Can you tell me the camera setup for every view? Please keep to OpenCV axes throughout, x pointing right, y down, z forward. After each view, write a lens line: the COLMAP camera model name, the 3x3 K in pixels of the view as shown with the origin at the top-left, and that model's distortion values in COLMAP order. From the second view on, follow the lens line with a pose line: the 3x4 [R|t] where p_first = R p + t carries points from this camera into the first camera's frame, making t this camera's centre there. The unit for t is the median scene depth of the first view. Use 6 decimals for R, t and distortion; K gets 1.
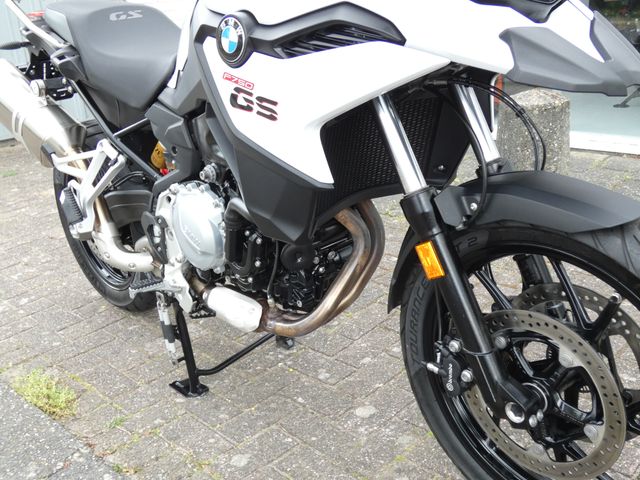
lens RADIAL K [[703.5, 0, 320.0], [0, 703.5, 240.0], [0, 0, 1]] dist [-0.018675, 0.021184]
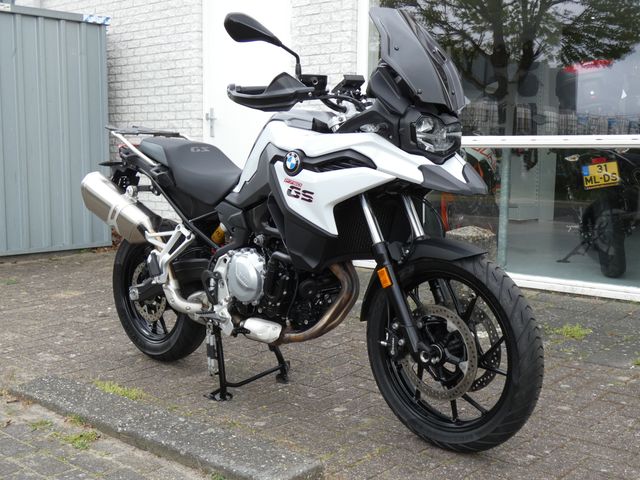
lens RADIAL K [[850.4, 0, 320.0], [0, 850.4, 240.0], [0, 0, 1]] dist [0.010277, -0.012833]
pose [[0.996128, 0.071483, 0.051172, -0.112082], [-0.057664, 0.970662, -0.233433, 0.364658], [-0.066357, 0.229578, 0.971026, -0.976493]]
